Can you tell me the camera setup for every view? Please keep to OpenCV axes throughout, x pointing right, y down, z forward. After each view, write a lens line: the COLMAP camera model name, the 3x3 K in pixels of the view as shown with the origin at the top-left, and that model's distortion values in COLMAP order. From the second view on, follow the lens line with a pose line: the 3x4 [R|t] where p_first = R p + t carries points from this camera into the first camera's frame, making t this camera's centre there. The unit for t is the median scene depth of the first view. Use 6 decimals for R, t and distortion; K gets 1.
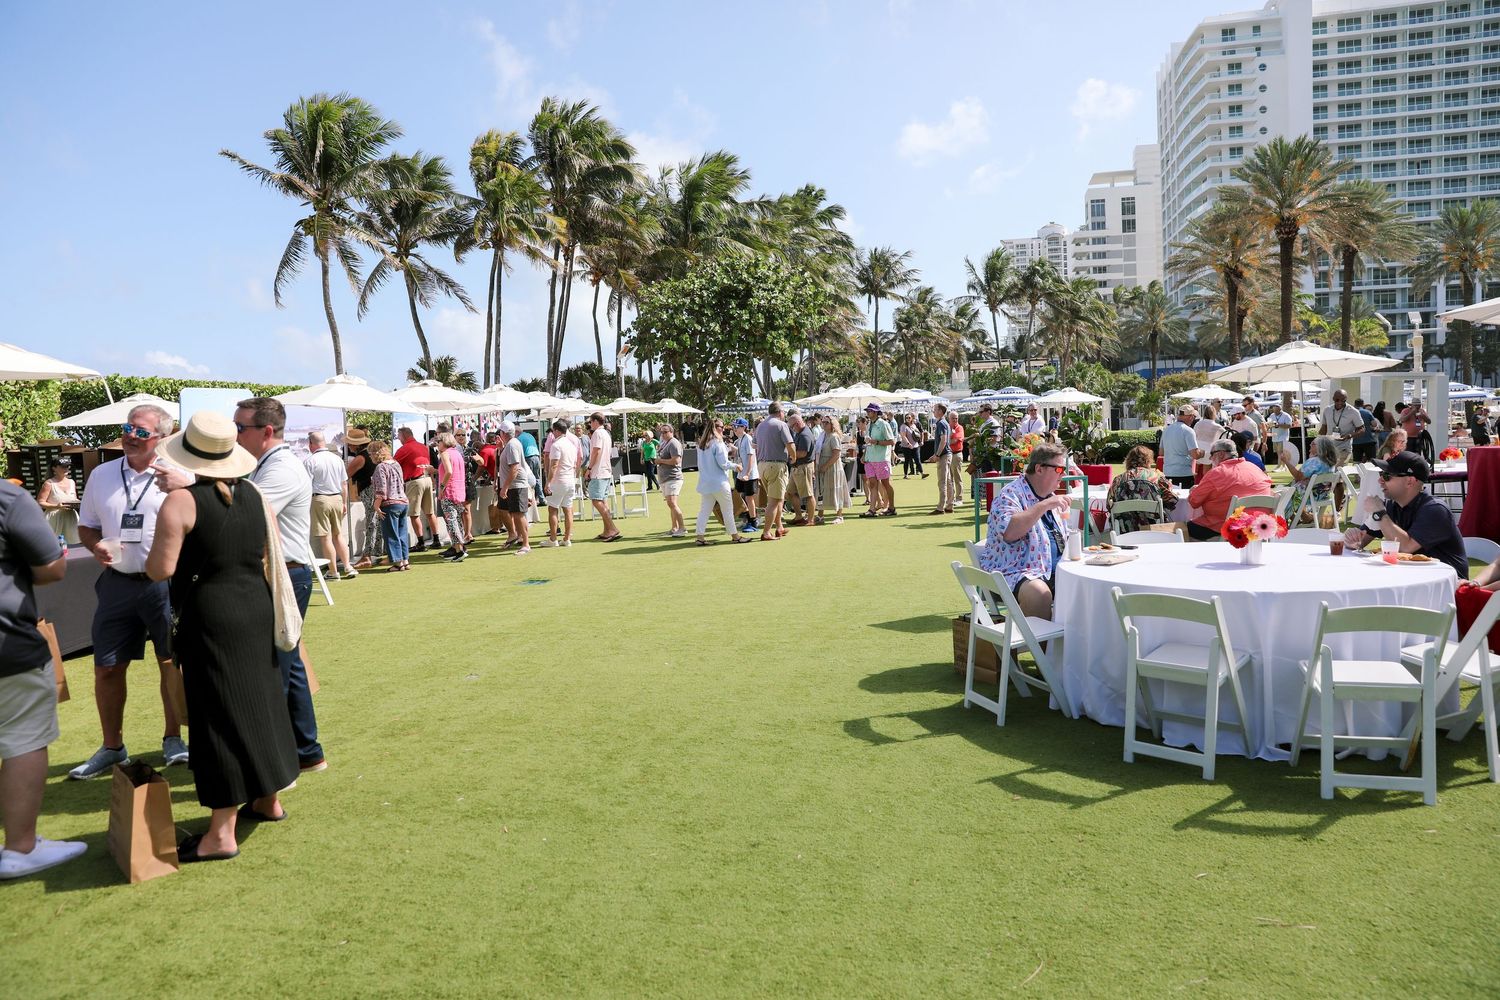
lens RADIAL K [[1041.1, 0, 748.6], [0, 1041.1, 501.7], [0, 0, 1]] dist [-0.002942, -0.000928]
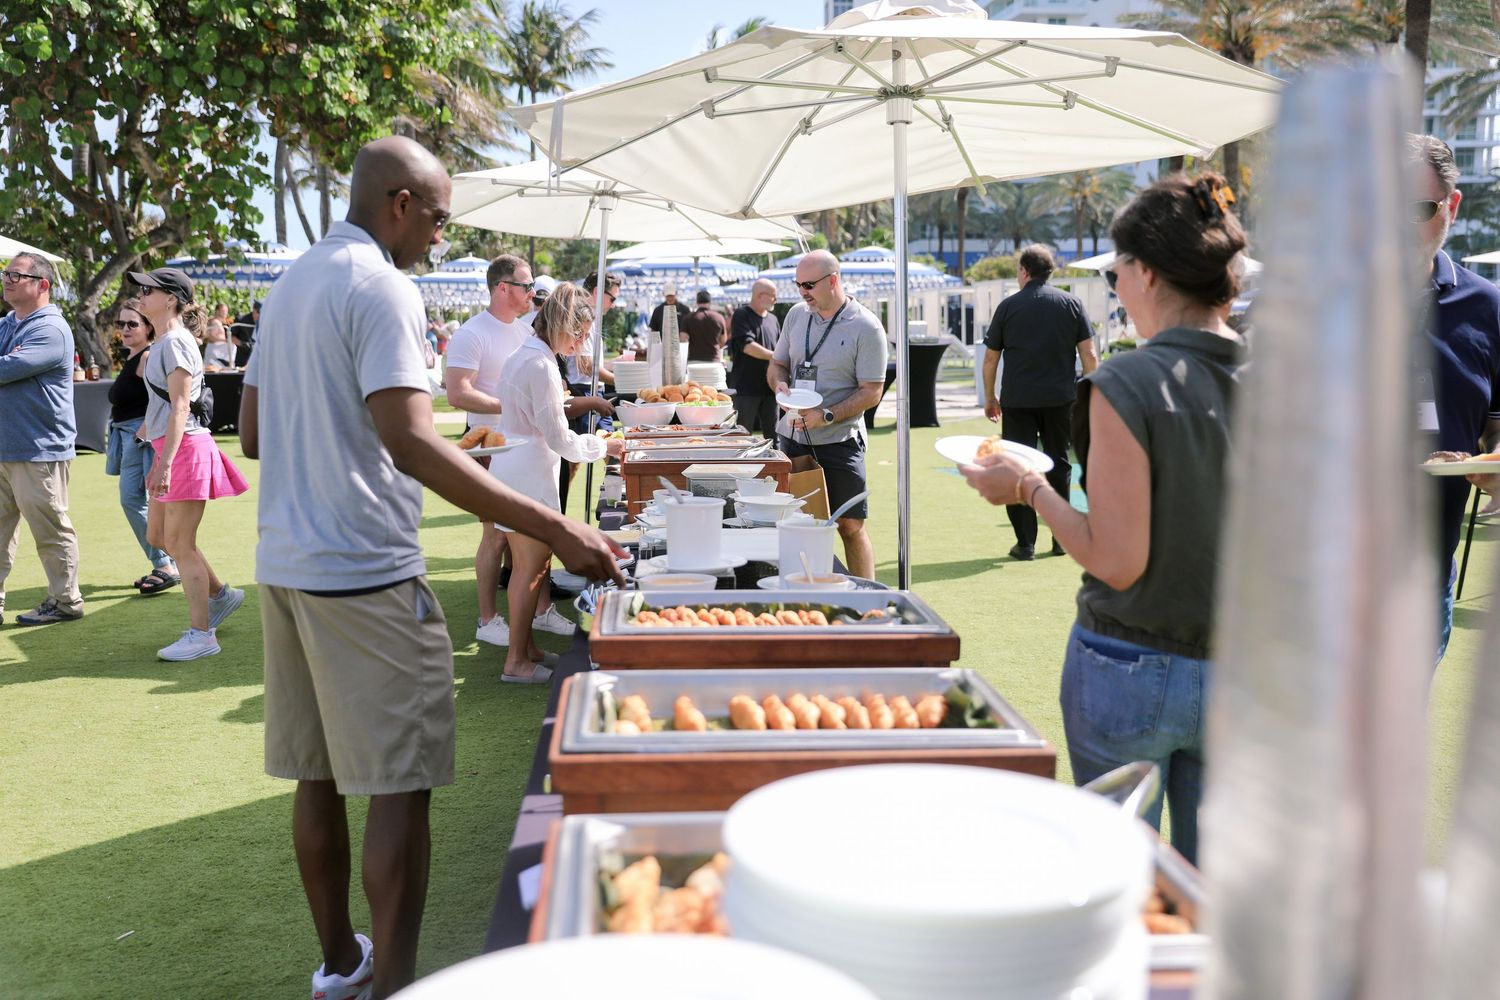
lens RADIAL K [[1502.7, 0, 751.1], [0, 1502.7, 500.0], [0, 0, 1]] dist [0.015418, 0.000000]
pose [[0.958929, -0.002413, 0.283637, 0.007871], [-0.008742, 0.999237, 0.038057, -0.013951], [-0.283512, -0.038974, 0.958176, 0.206043]]
